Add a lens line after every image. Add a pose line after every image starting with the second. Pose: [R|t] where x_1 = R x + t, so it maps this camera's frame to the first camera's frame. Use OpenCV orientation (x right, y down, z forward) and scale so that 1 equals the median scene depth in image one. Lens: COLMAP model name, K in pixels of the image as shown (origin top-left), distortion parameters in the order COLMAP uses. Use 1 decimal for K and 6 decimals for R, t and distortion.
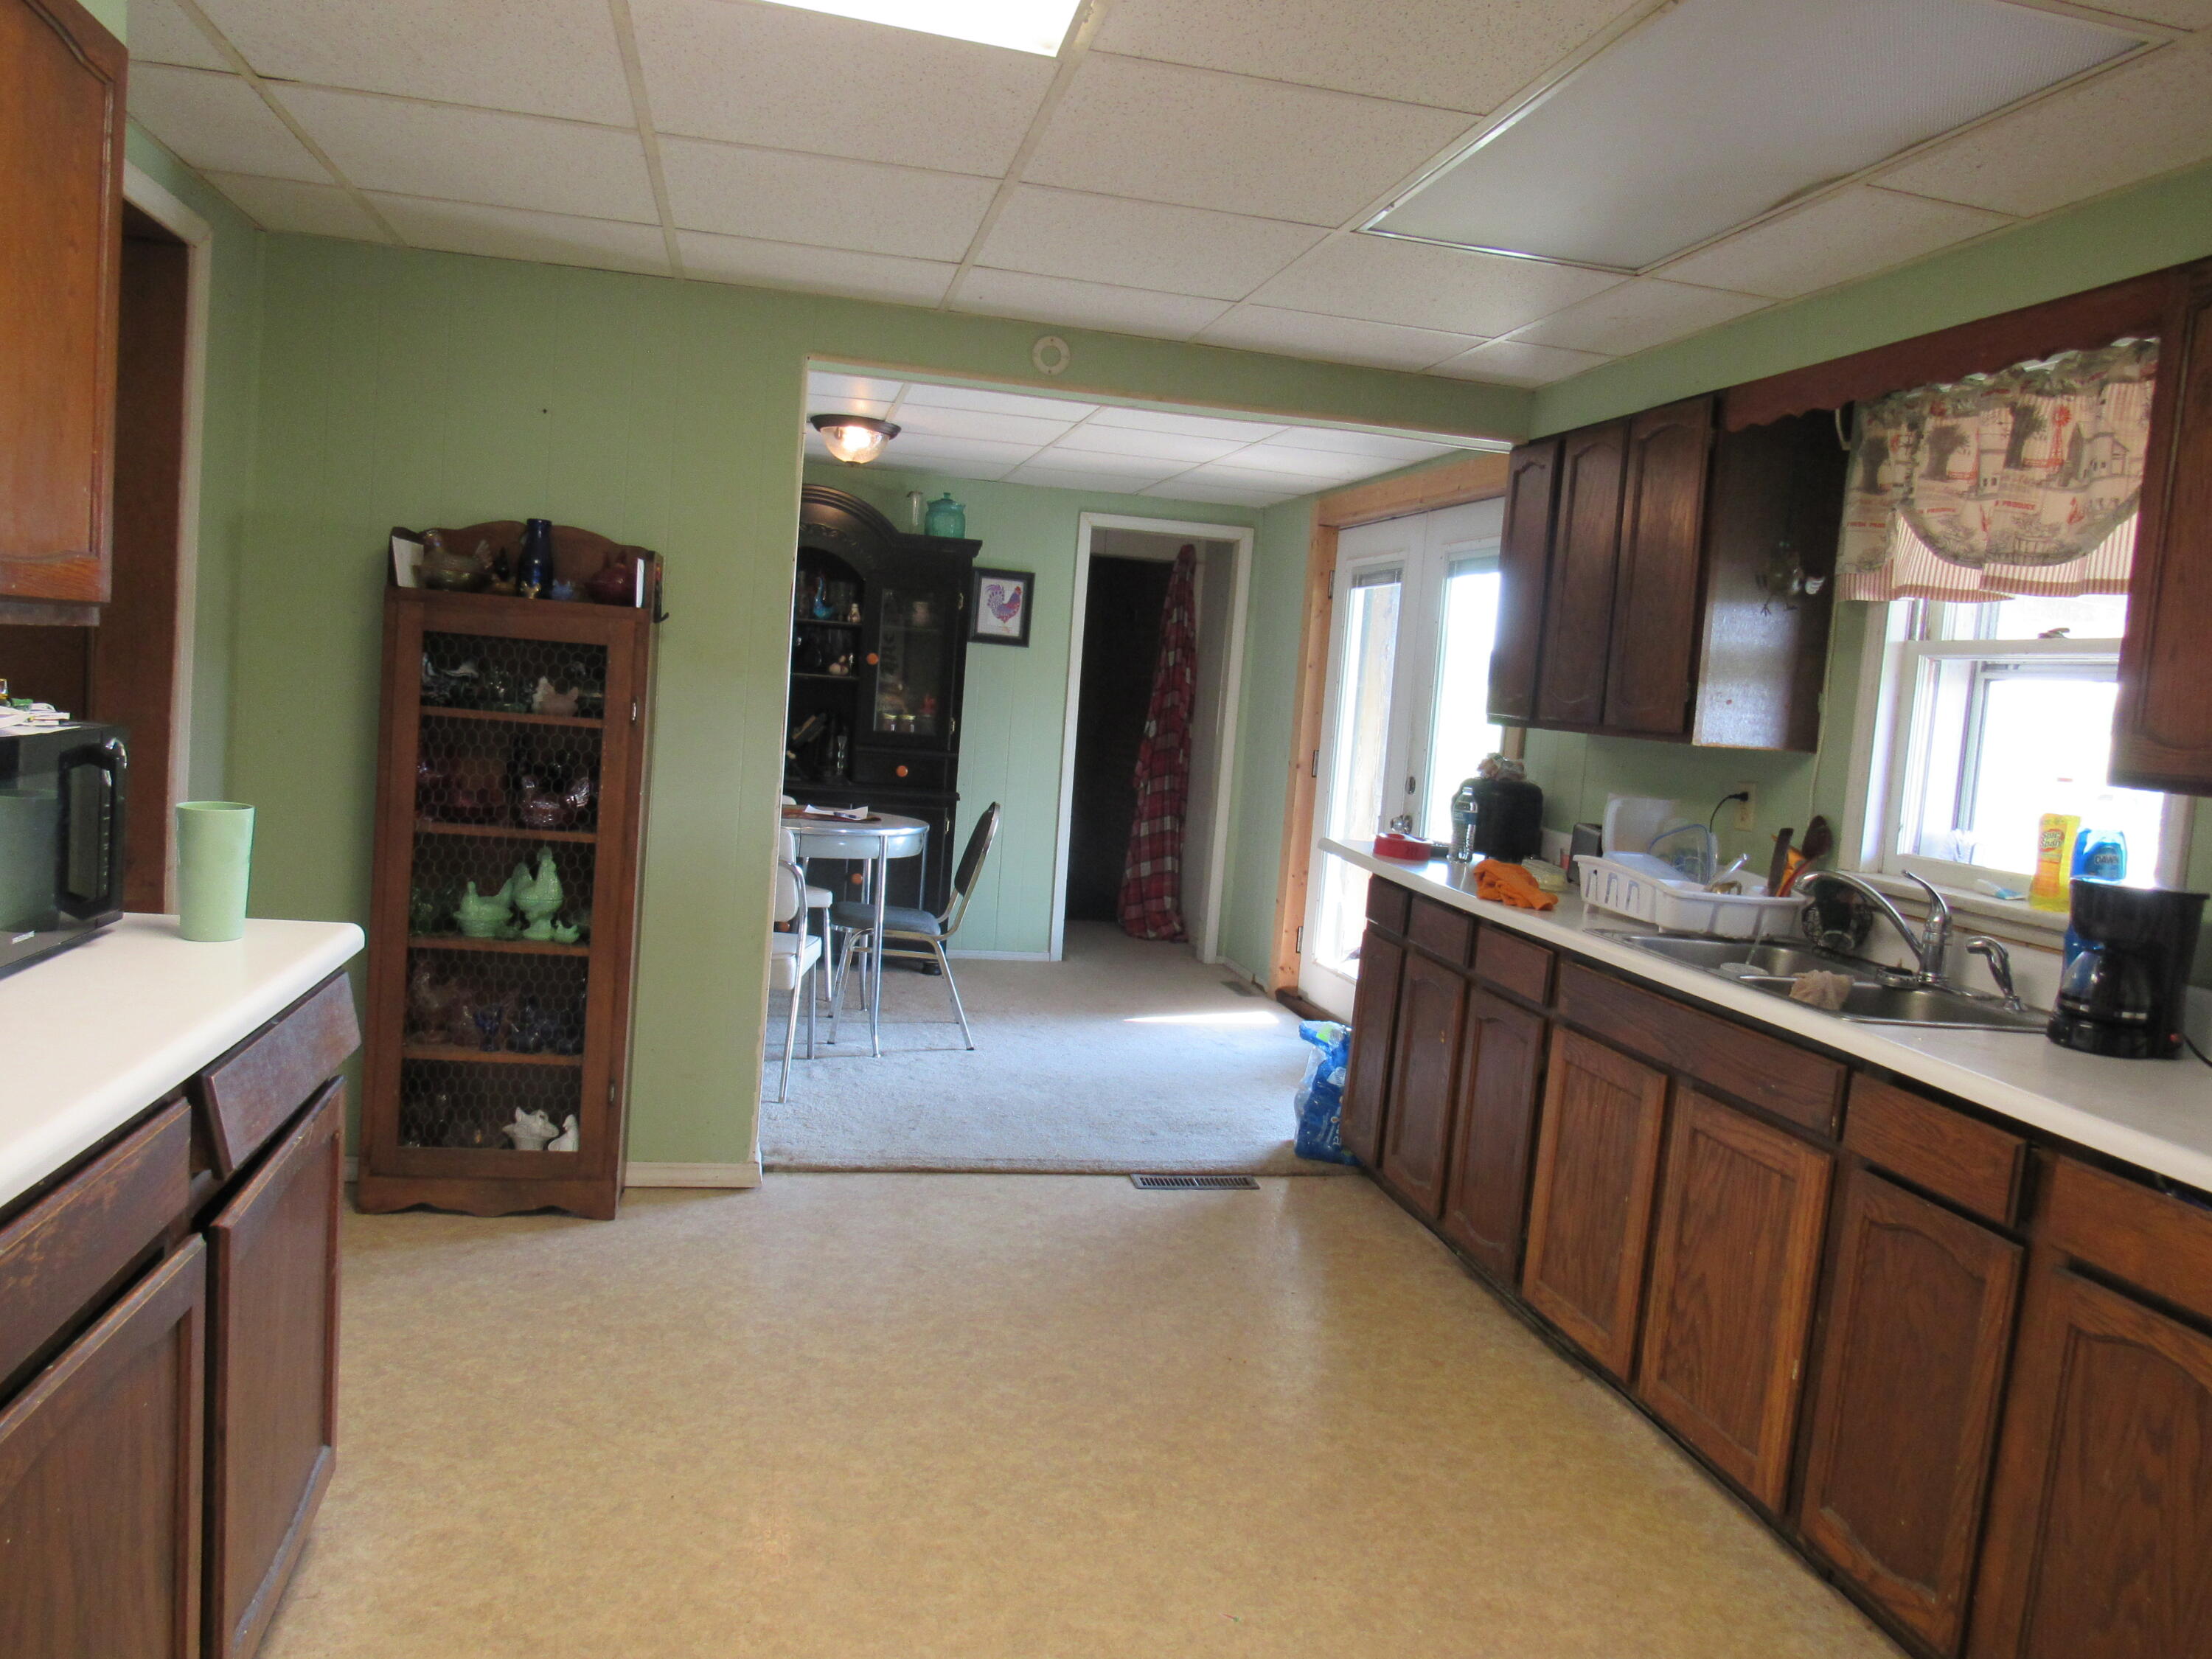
lens RADIAL K [[1573.2, 0, 1106.0], [0, 1573.2, 829.5], [0, 0, 1]] dist [-0.043243, 0.026935]
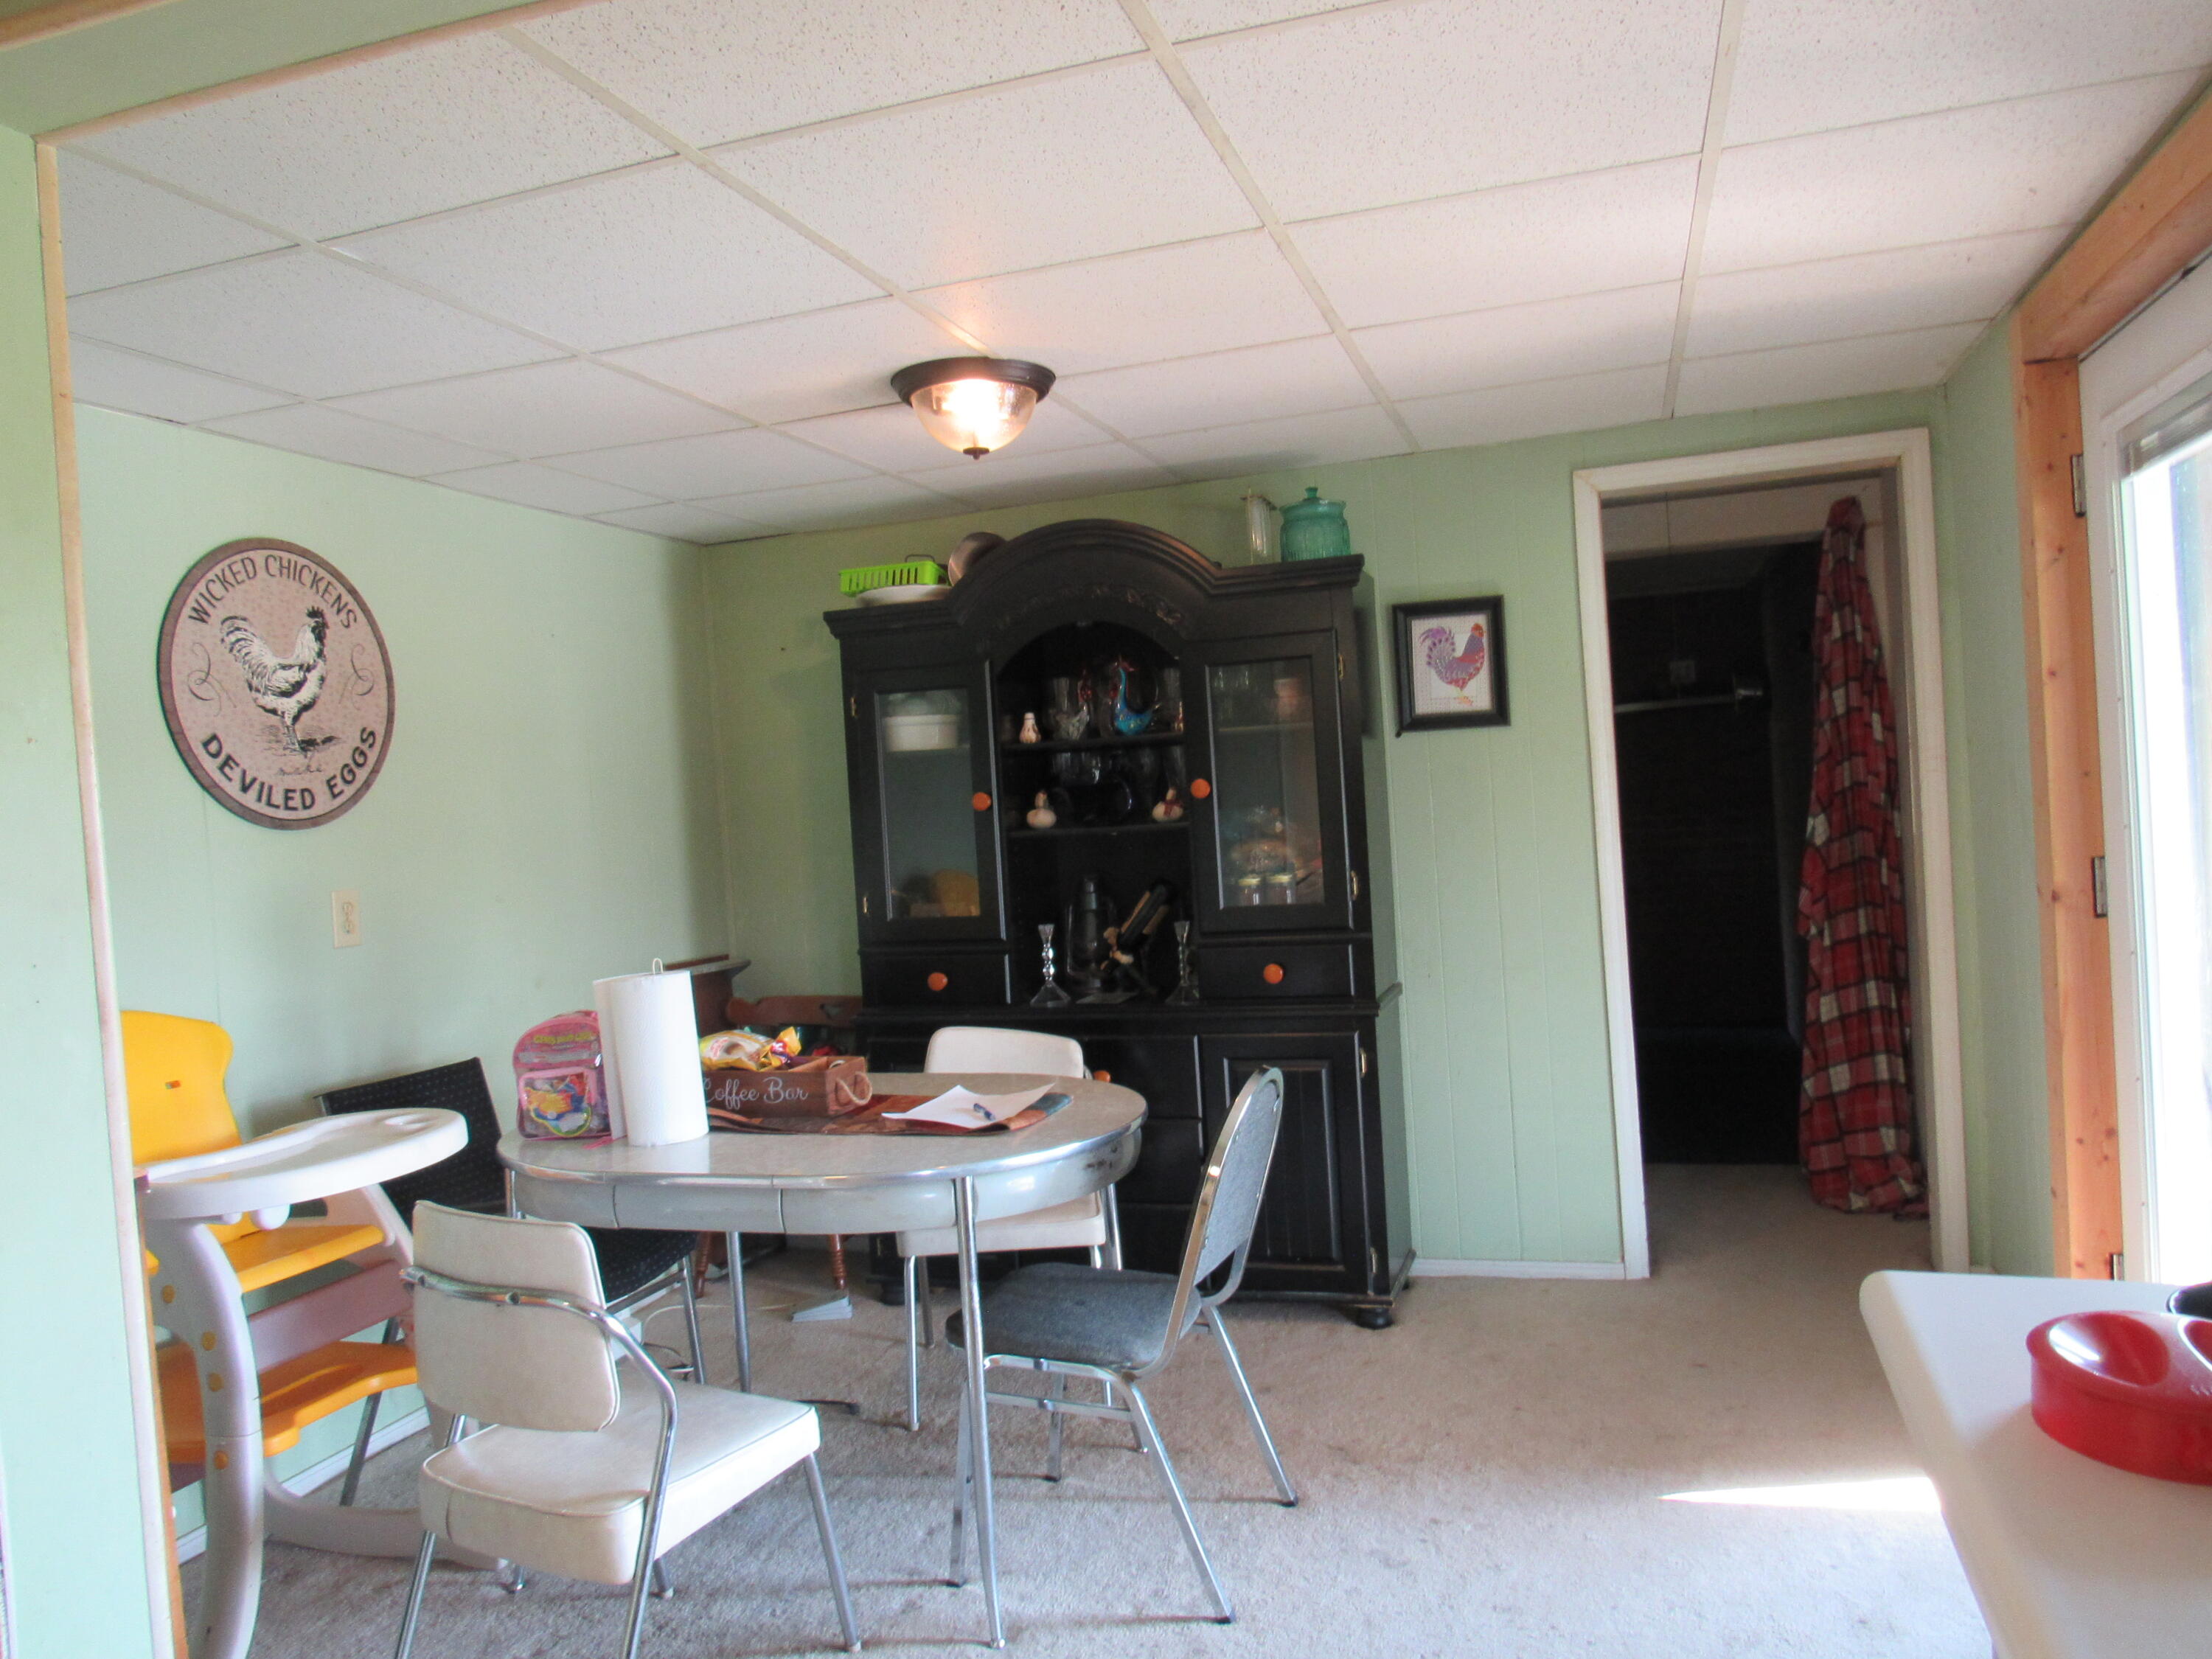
lens RADIAL K [[1580.1, 0, 1106.0], [0, 1580.1, 829.5], [0, 0, 1]] dist [-0.027628, 0.001983]
pose [[0.854031, -0.121955, -0.505725, 0.118046], [0.085998, 0.991855, -0.093957, -0.040593], [0.513064, 0.036751, 0.857563, 0.472408]]
